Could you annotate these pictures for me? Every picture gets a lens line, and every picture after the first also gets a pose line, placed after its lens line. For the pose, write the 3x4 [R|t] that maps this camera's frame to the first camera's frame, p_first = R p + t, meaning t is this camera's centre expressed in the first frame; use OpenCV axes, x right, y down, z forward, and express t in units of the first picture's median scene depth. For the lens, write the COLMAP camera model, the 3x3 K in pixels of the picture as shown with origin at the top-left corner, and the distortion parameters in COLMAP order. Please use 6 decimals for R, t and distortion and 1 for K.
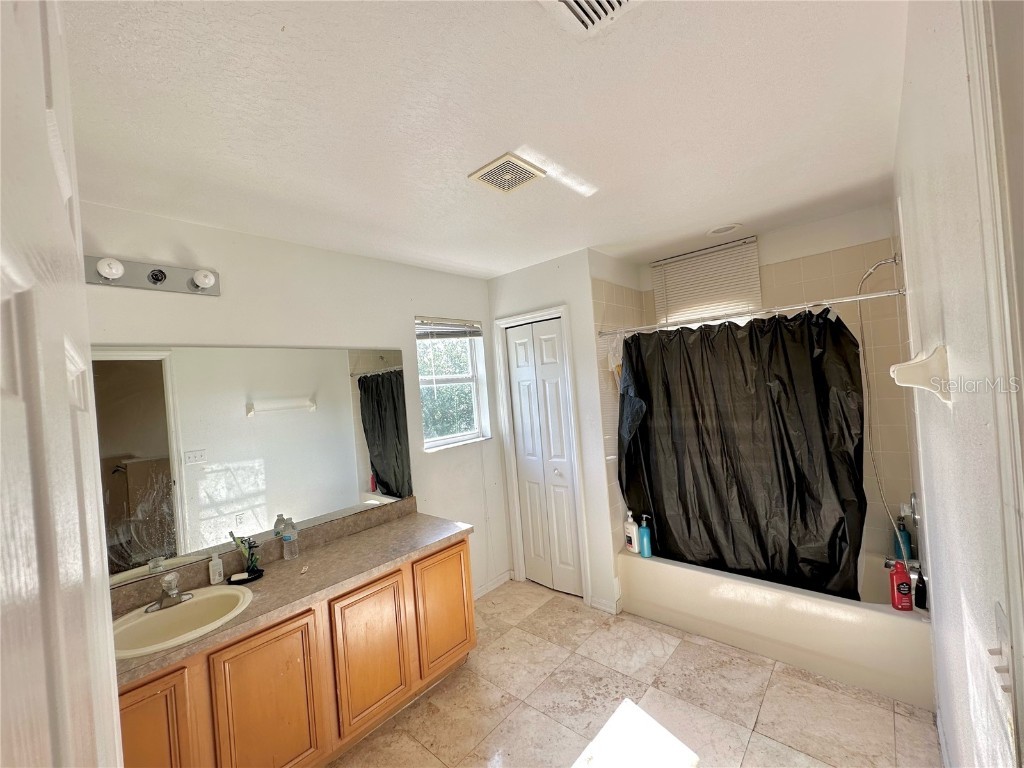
lens RADIAL K [[409.1, 0, 513.1], [0, 409.1, 384.4], [0, 0, 1]] dist [-0.005500, 0.000403]
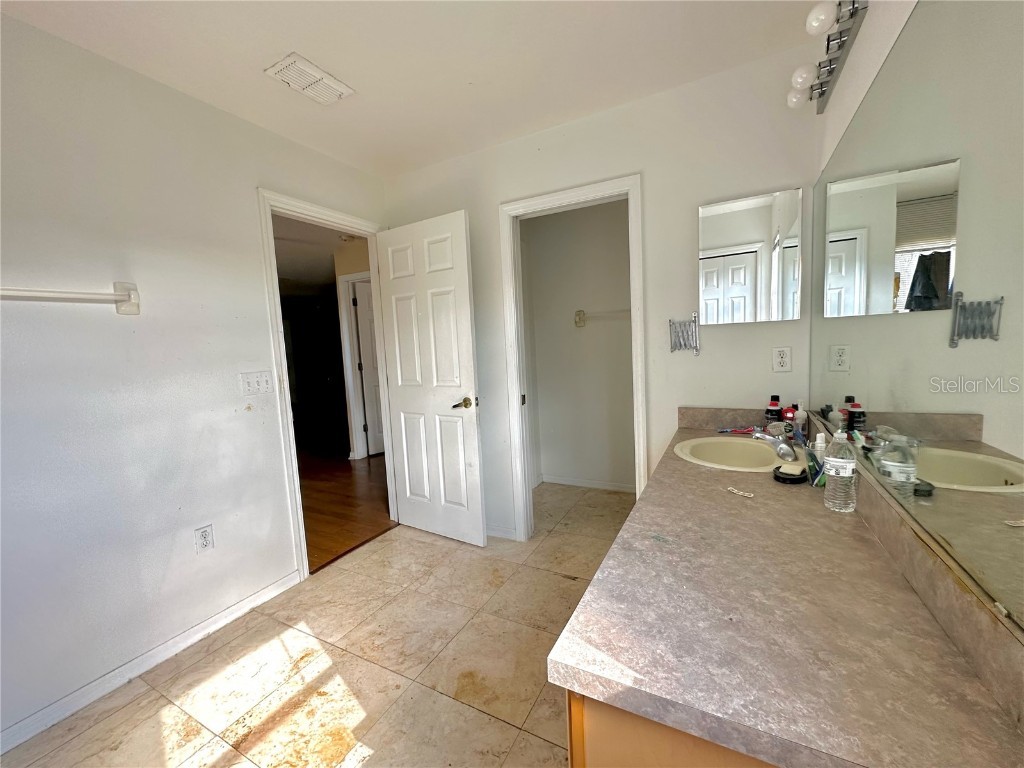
lens RADIAL K [[409.1, 0, 504.6], [0, 409.1, 383.9], [0, 0, 1]] dist [-0.005500, 0.000403]
pose [[-0.968876, 0.152383, -0.195085, -0.049823], [0.132693, 0.984992, 0.110377, 0.150474], [0.208977, 0.081055, -0.974556, 1.371470]]
